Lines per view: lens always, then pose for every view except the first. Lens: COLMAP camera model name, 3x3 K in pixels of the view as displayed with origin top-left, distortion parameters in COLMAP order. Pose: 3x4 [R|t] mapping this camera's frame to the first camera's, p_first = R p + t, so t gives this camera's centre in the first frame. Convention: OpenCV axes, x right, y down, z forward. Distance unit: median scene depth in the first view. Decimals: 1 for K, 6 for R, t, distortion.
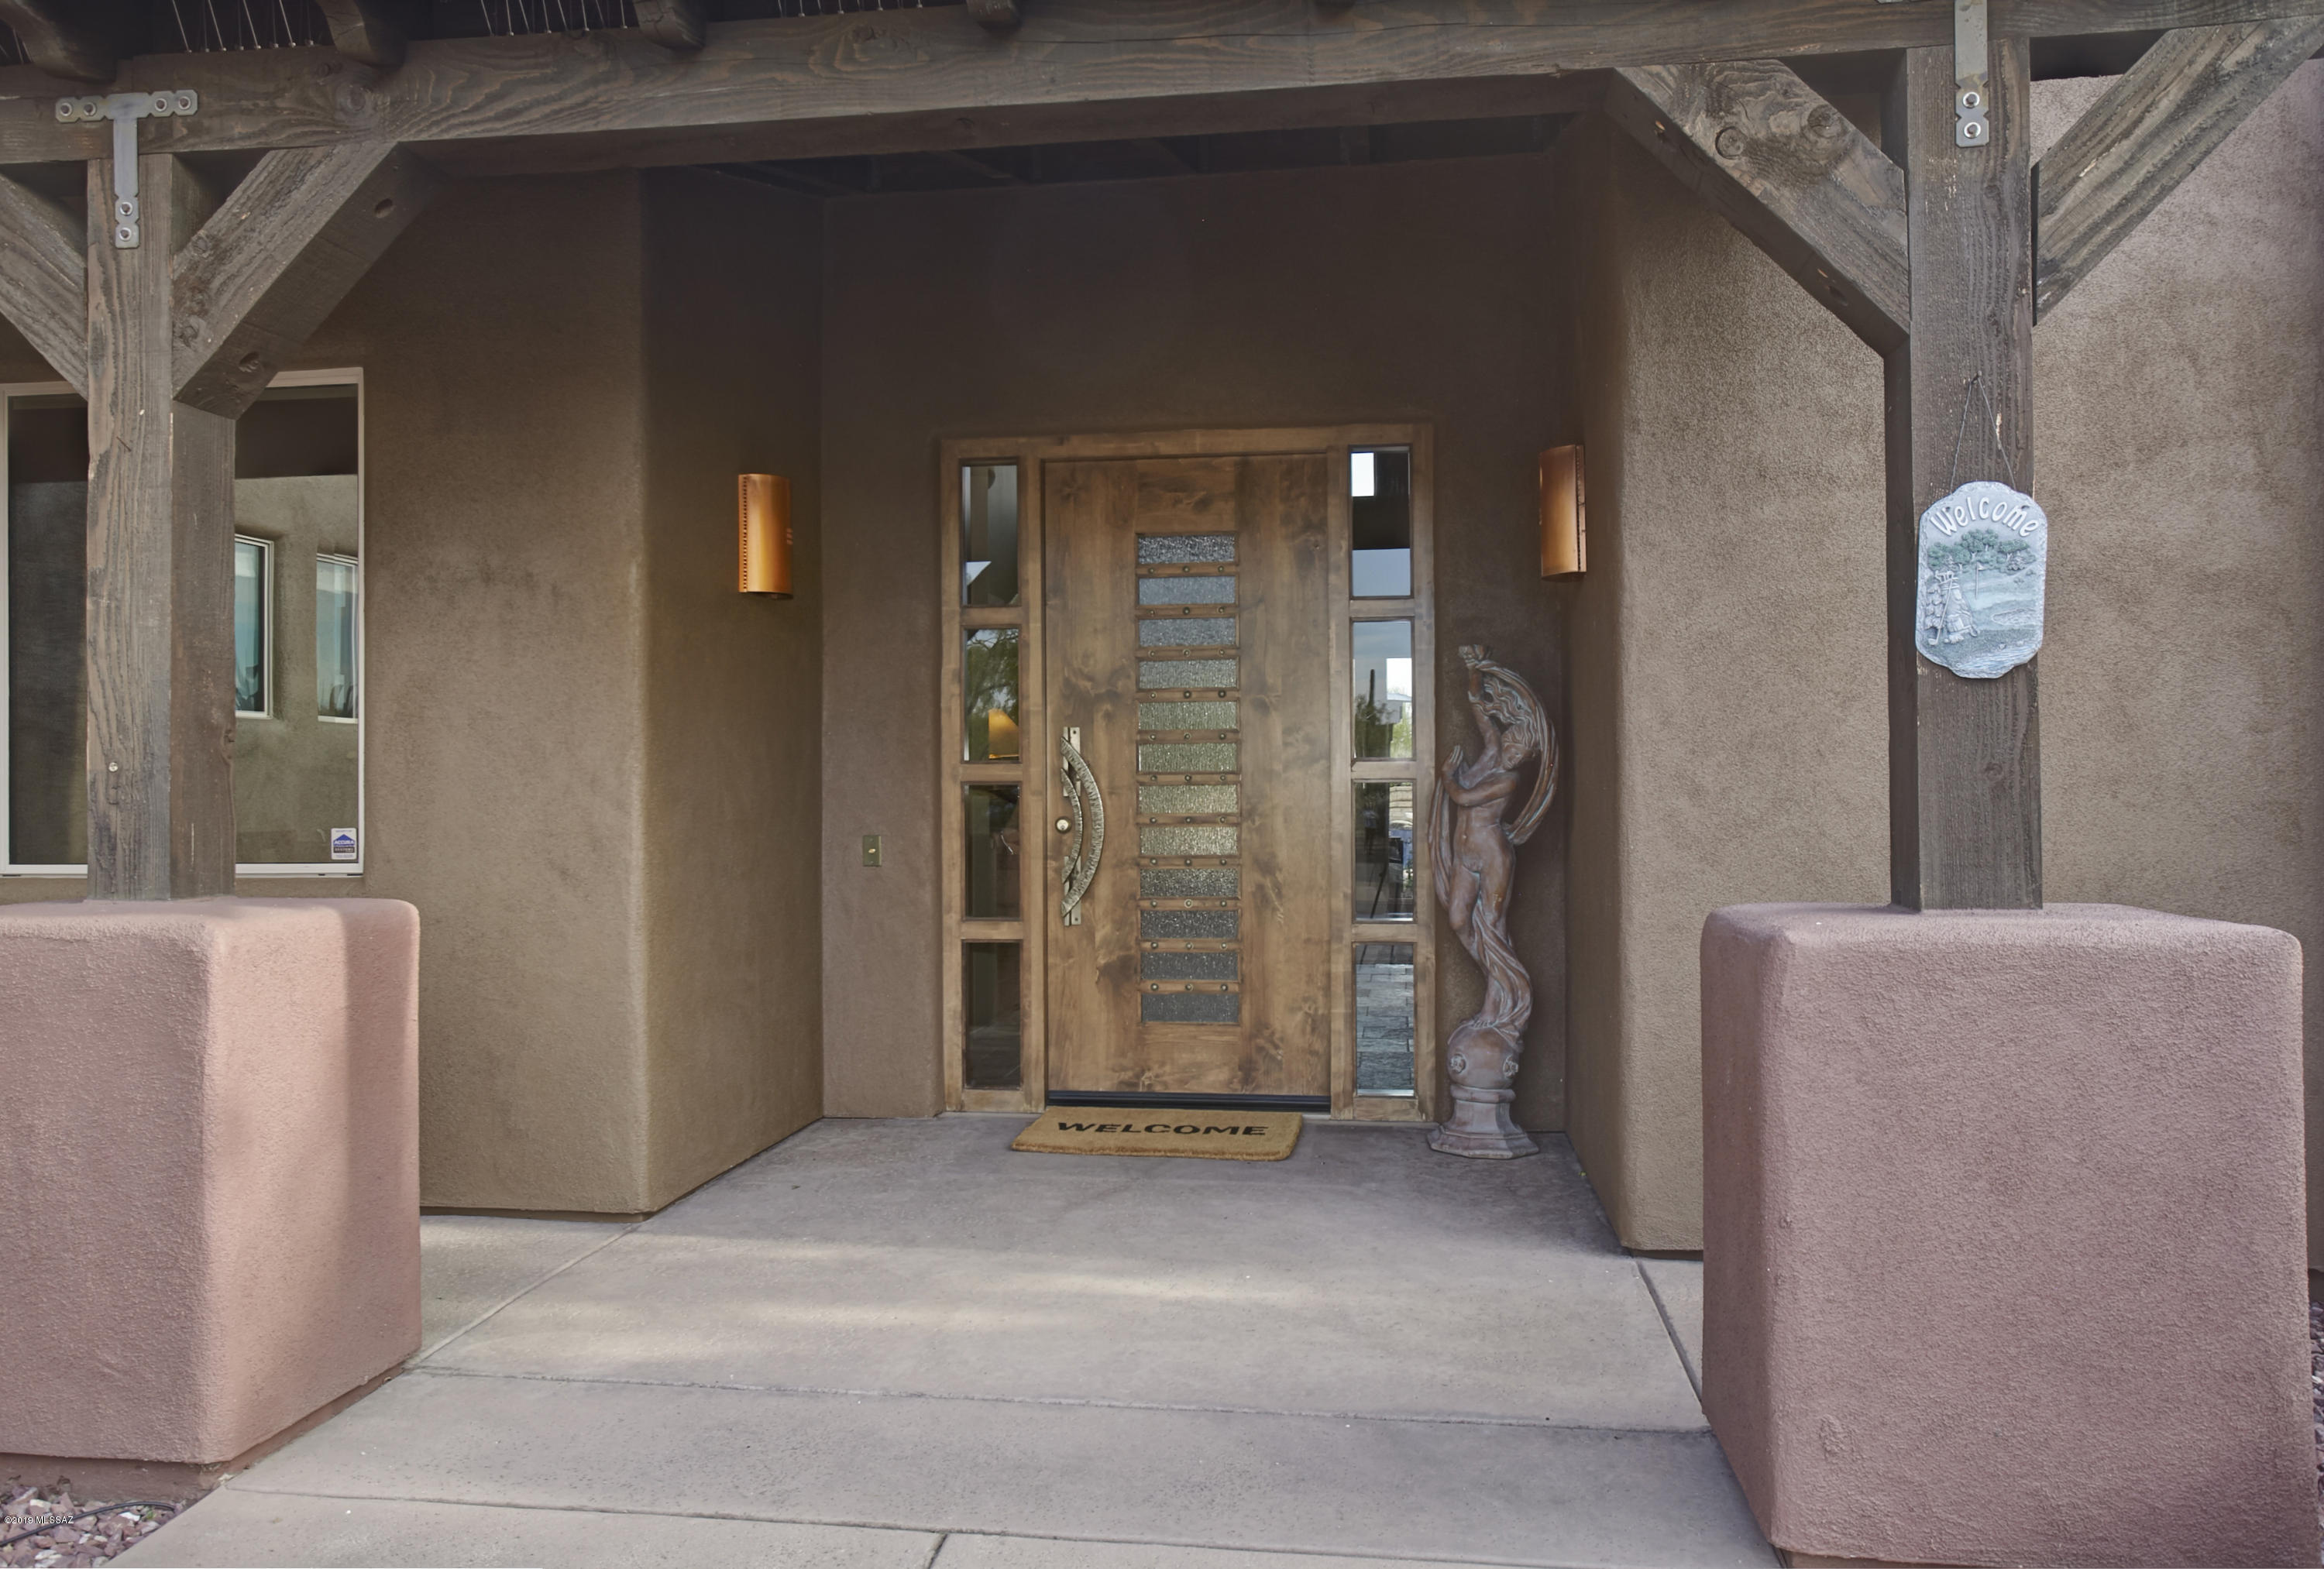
lens RADIAL K [[1762.1, 0, 1162.0], [0, 1762.1, 784.5], [0, 0, 1]] dist [-0.004142, -0.001217]
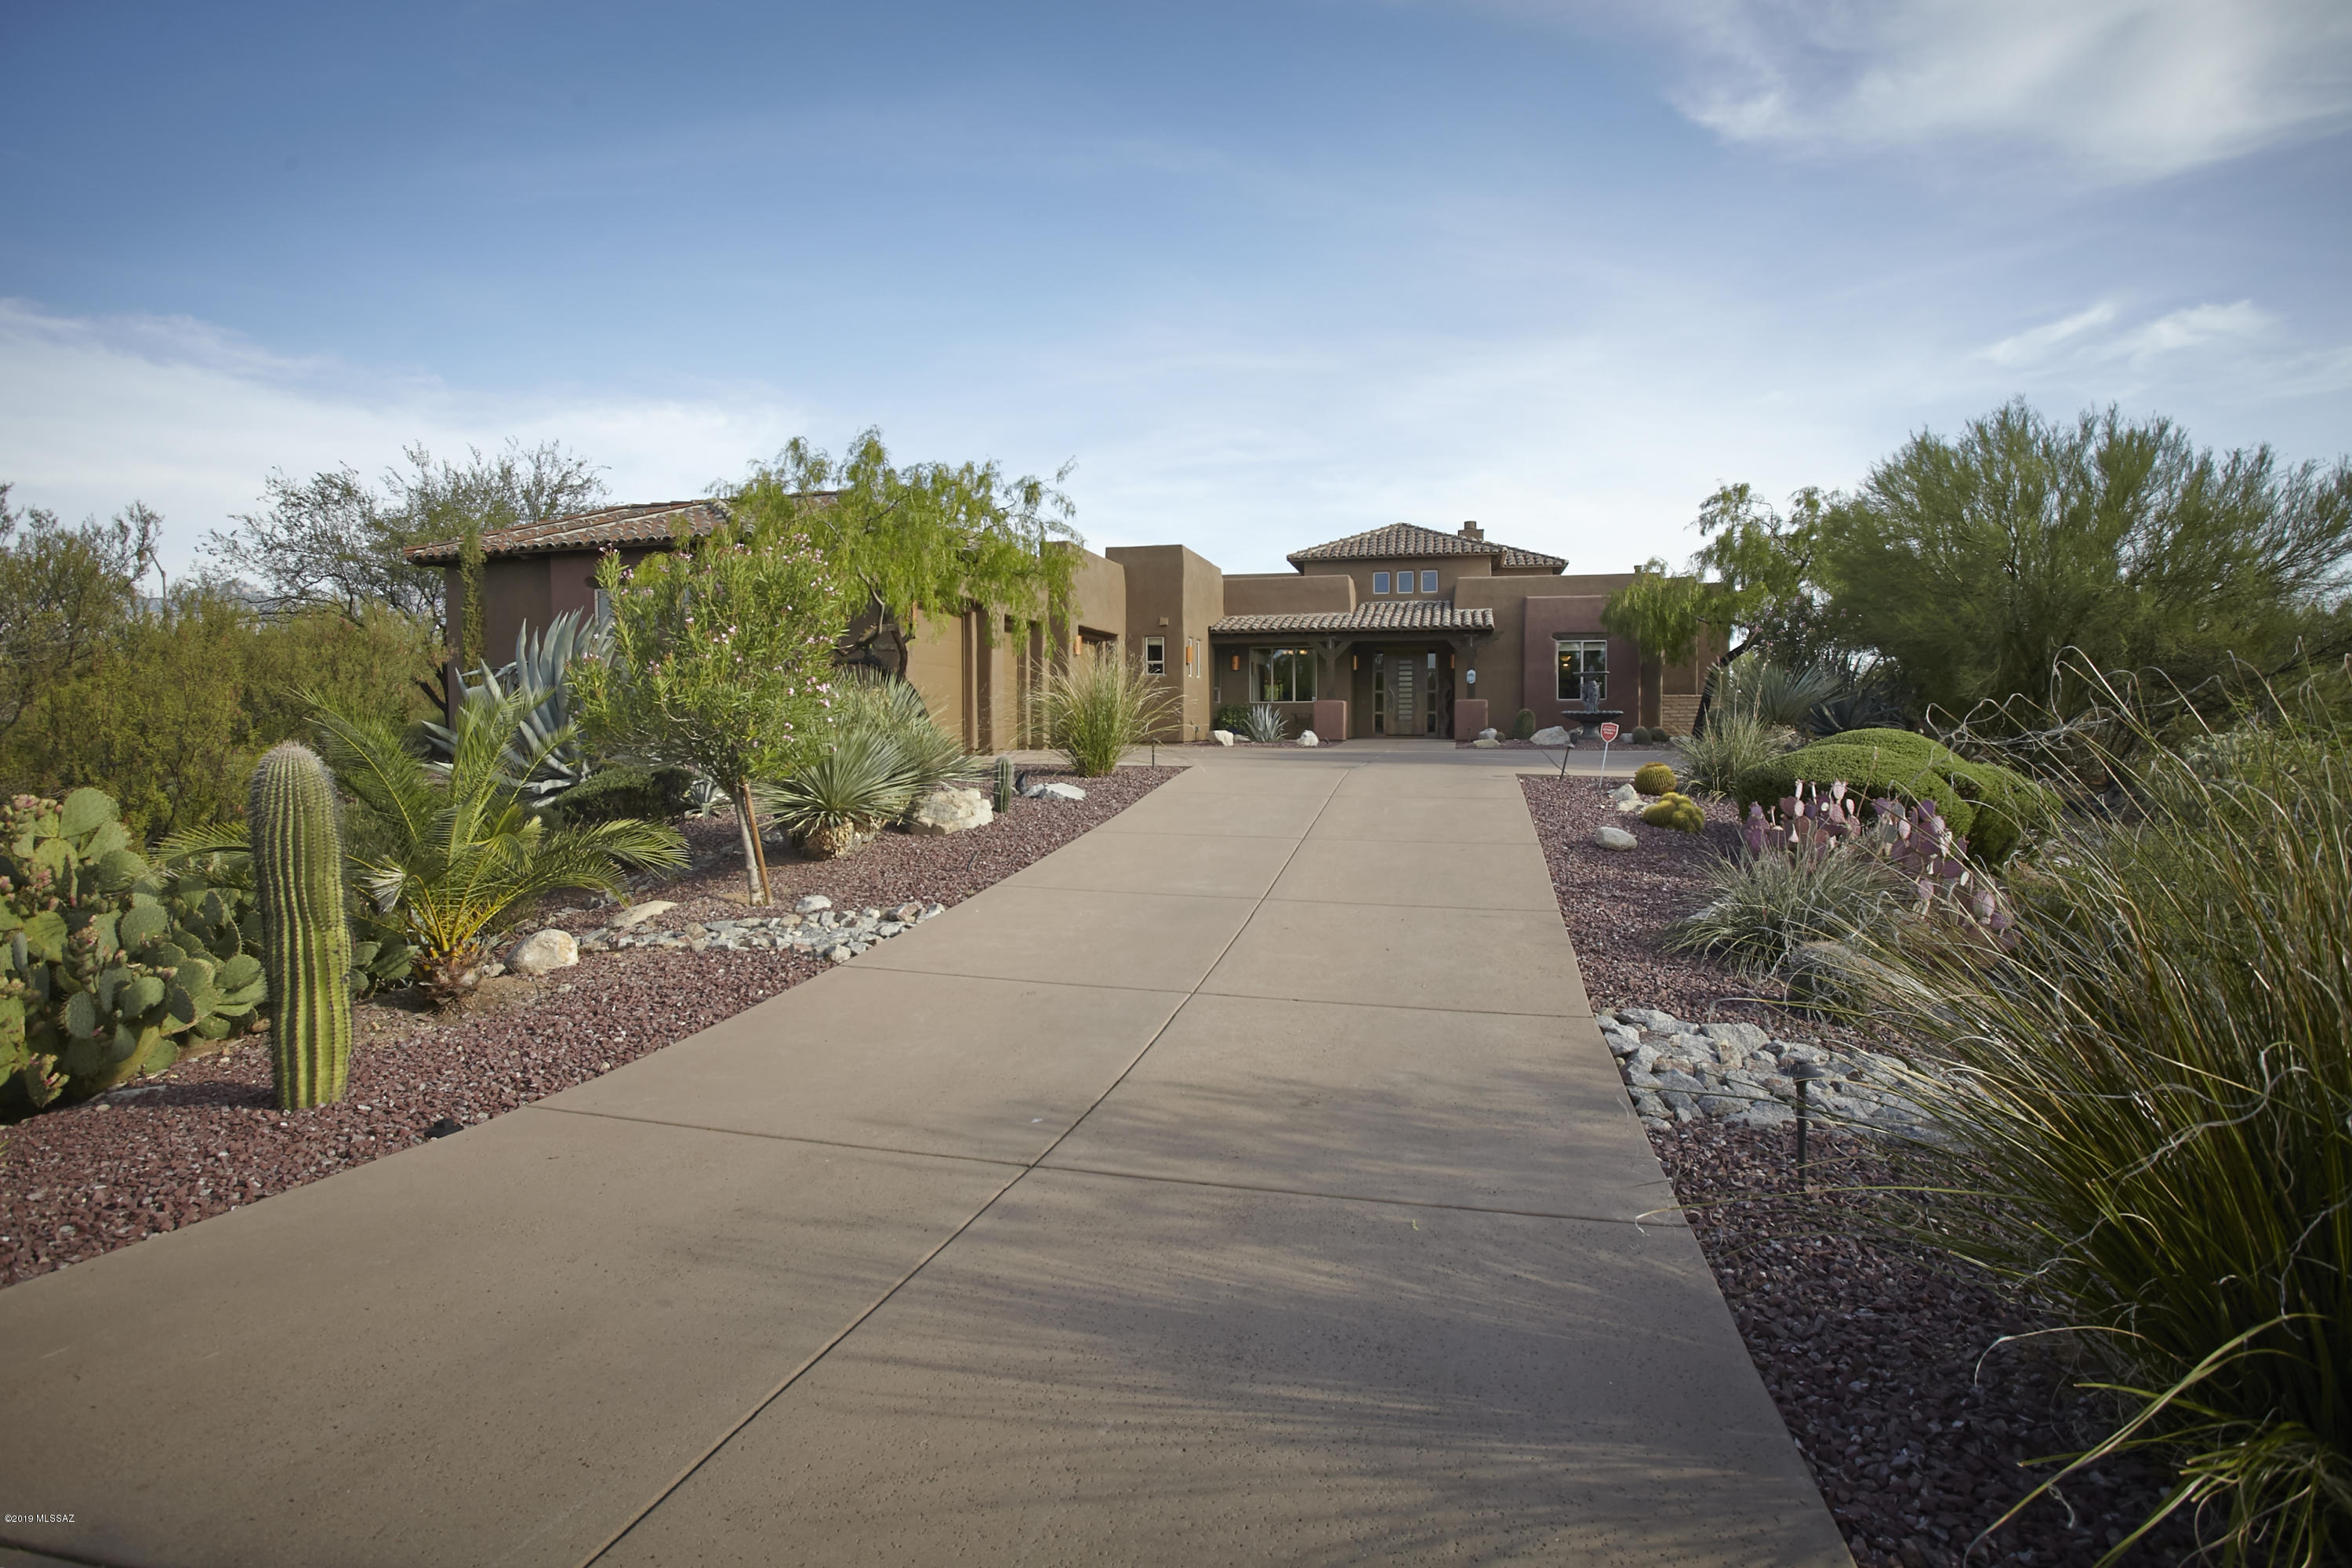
lens RADIAL K [[1226.4, 0, 1175.4], [0, 1226.4, 768.5], [0, 0, 1]] dist [-0.064846, 0.038885]
pose [[0.995315, 0.006923, -0.096441, -0.583858], [-0.003035, 0.999179, 0.040404, 0.140918], [0.096641, -0.039922, 0.994518, -5.484211]]
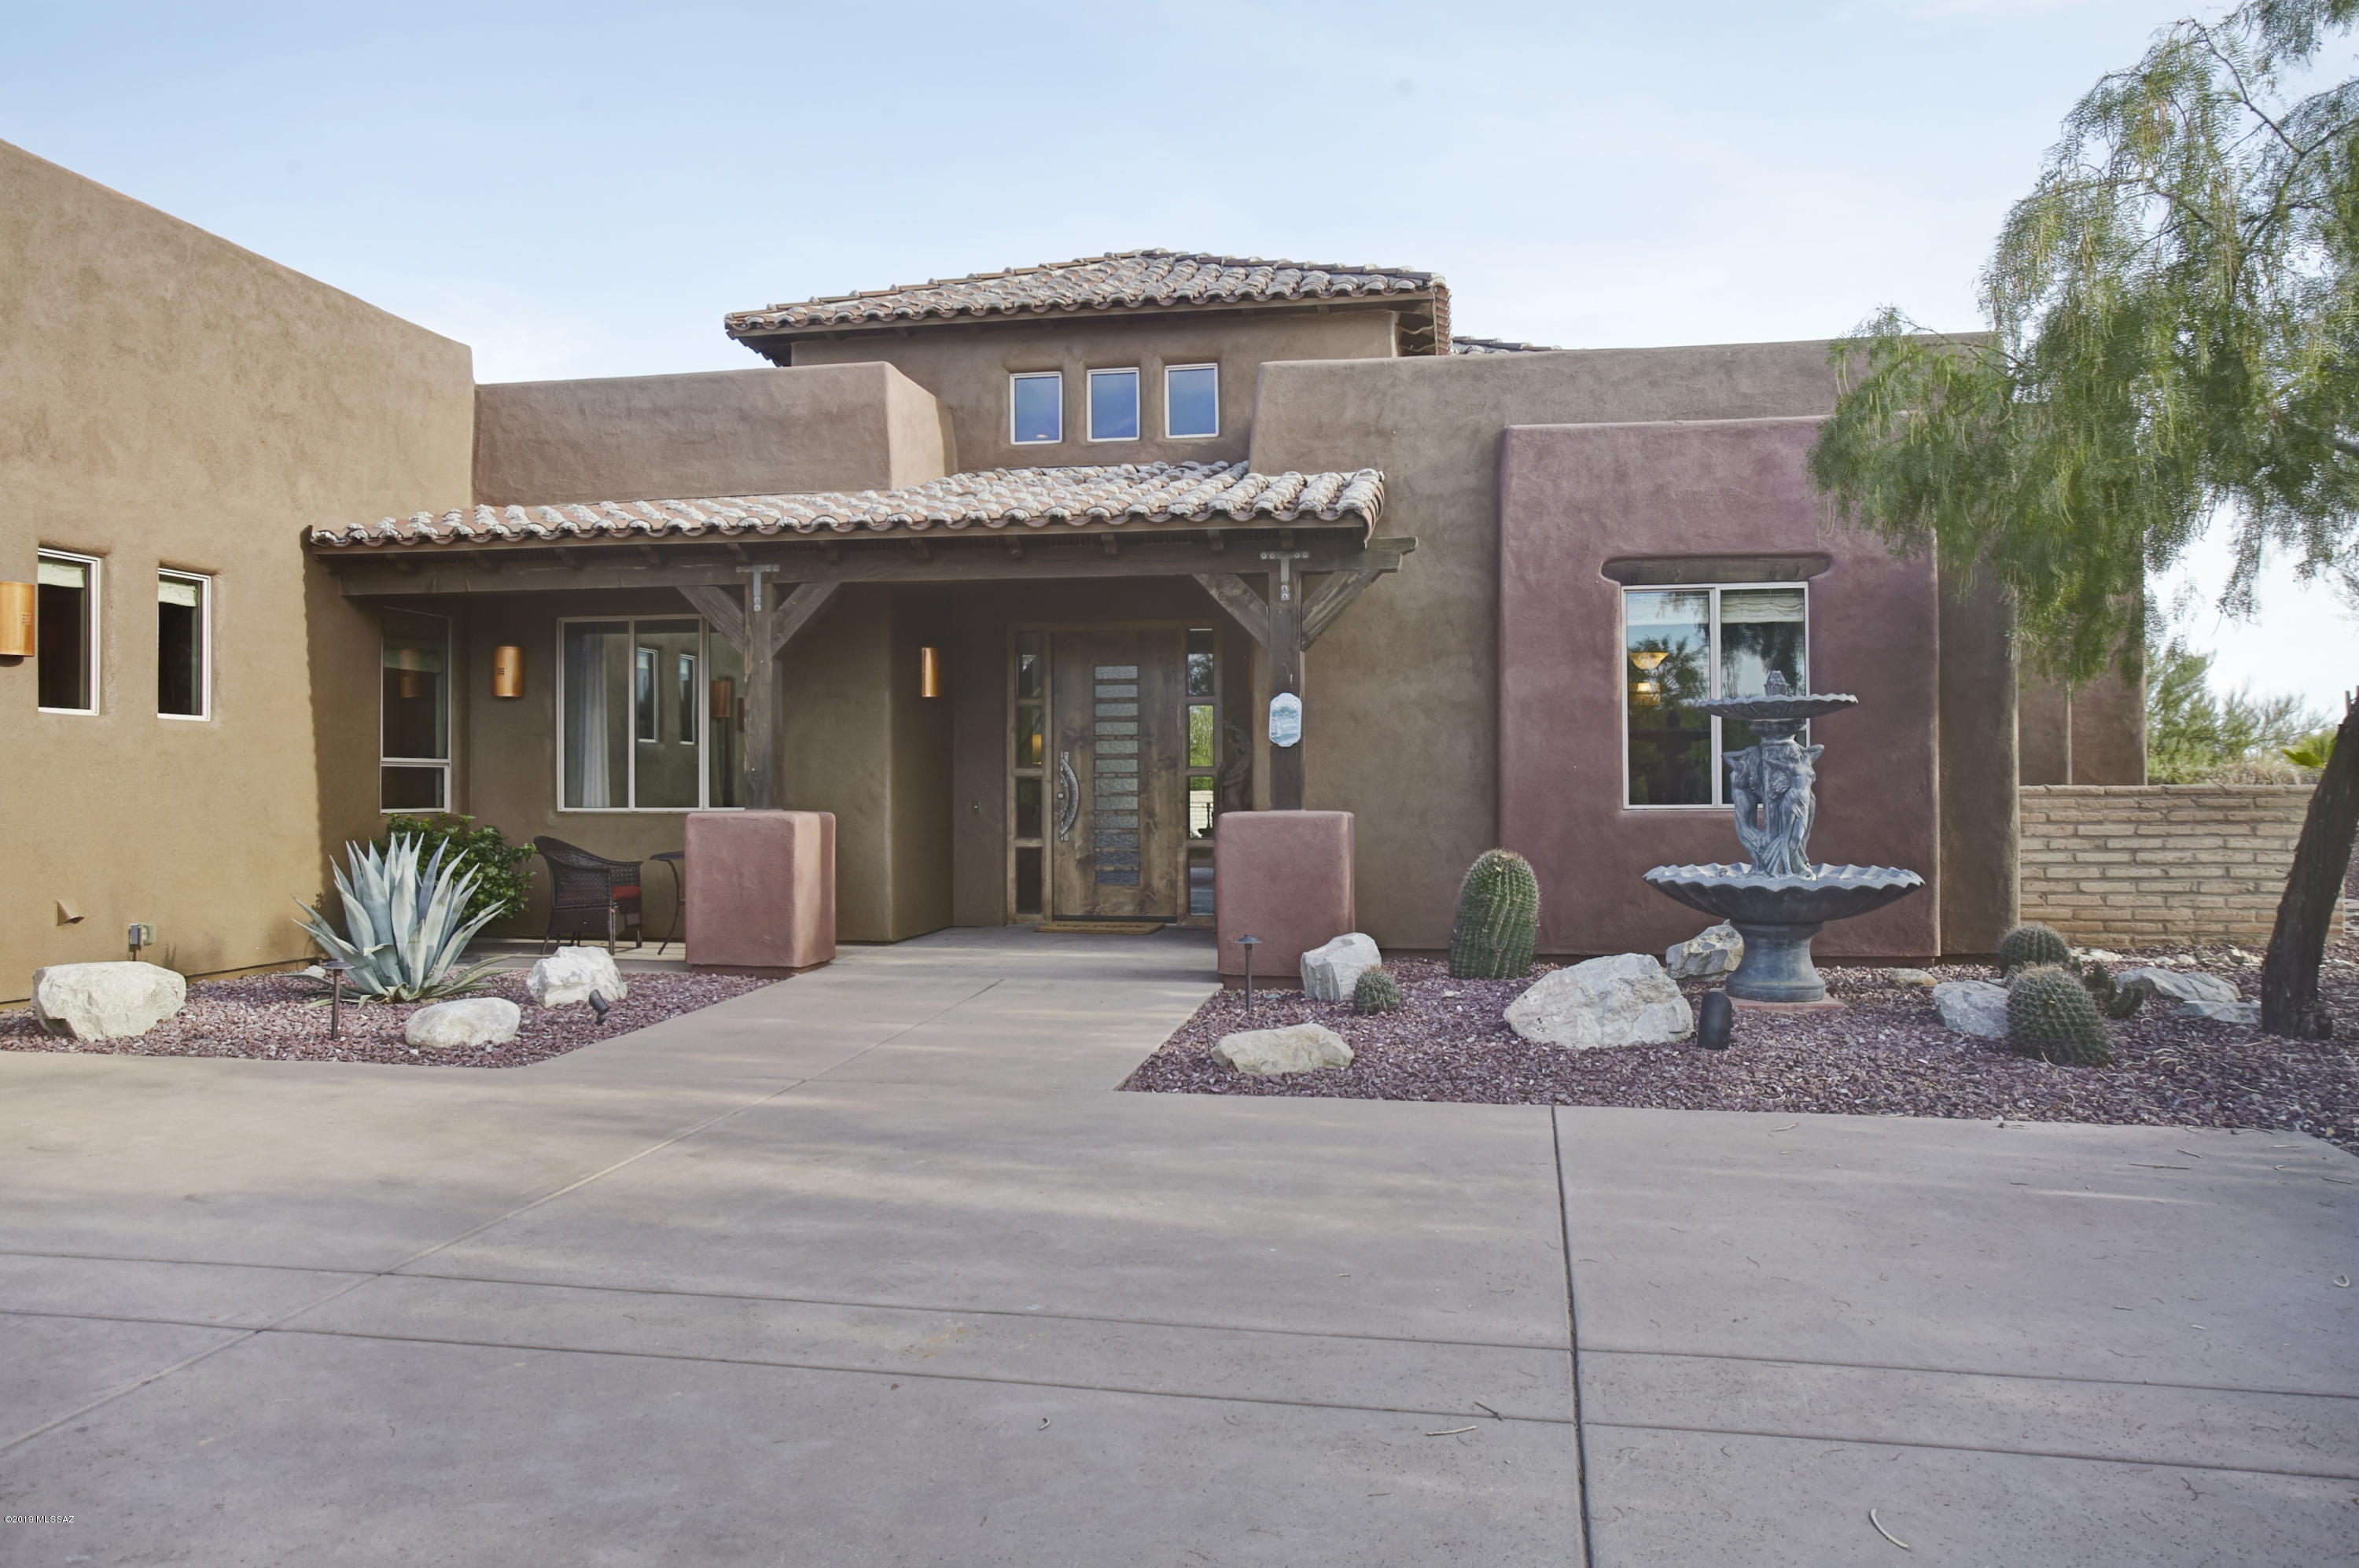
lens RADIAL K [[1753.2, 0, 1179.5], [0, 1753.2, 784.0], [0, 0, 1]] dist [-0.060067, 0.113766]
pose [[0.999405, 0.003463, -0.034318, 0.217347], [-0.003515, 0.999993, -0.001467, 0.013340], [0.034313, 0.001587, 0.999410, -1.550449]]
